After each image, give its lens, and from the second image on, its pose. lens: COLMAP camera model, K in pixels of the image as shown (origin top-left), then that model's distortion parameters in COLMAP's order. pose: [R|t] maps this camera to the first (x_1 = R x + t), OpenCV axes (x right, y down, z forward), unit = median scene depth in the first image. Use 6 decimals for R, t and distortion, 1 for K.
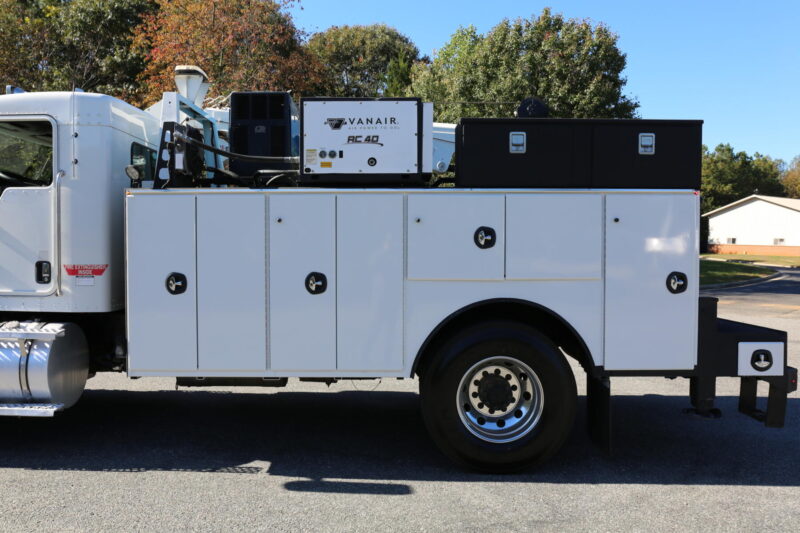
lens RADIAL K [[660.9, 0, 399.8], [0, 660.9, 263.3], [0, 0, 1]] dist [-0.074241, 0.095133]
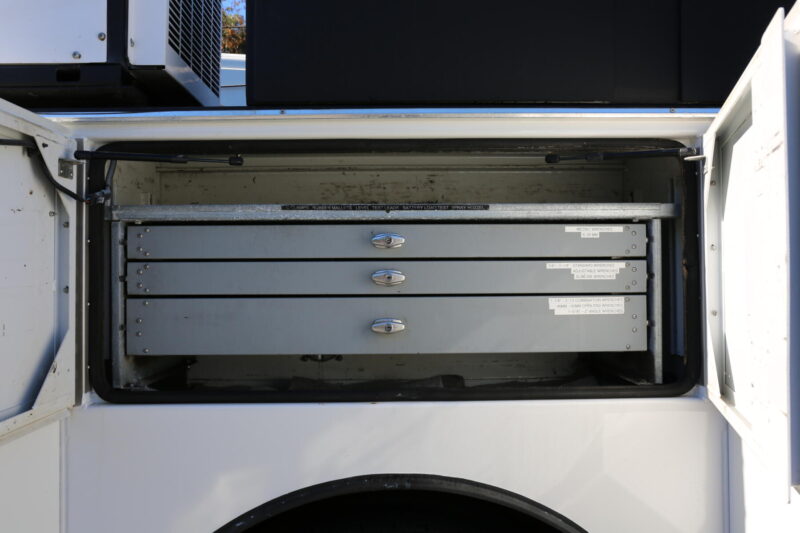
lens RADIAL K [[879.9, 0, 400.0], [0, 879.9, 266.5], [0, 0, 1]] dist [-0.005371, -0.393951]
pose [[0.999583, -0.008919, 0.027467, 0.143284], [0.010472, 0.998325, -0.056902, -0.017149], [-0.026913, 0.057165, 0.998002, 0.571067]]
